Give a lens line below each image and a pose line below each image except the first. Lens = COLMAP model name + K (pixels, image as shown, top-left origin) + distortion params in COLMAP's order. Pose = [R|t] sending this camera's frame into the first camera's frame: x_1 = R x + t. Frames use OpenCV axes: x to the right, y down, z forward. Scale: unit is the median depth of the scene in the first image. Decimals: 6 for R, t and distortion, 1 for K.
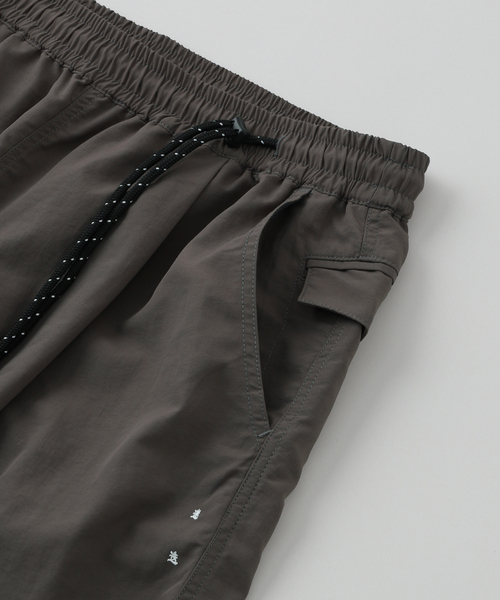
lens RADIAL K [[2019.7, 0, 250.0], [0, 2019.7, 300.0], [0, 0, 1]] dist [0.082058, -0.441747]
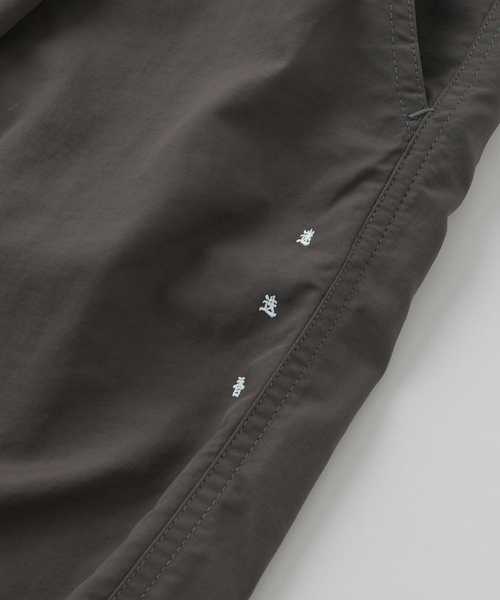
lens RADIAL K [[2019.7, 0, 250.0], [0, 2019.7, 300.0], [0, 0, 1]] dist [0.082058, -0.441747]
pose [[0.994789, 0.048125, 0.089884, -0.097328], [-0.059219, 0.990369, 0.125148, 0.048652], [-0.082996, -0.129819, 0.988058, 0.389025]]
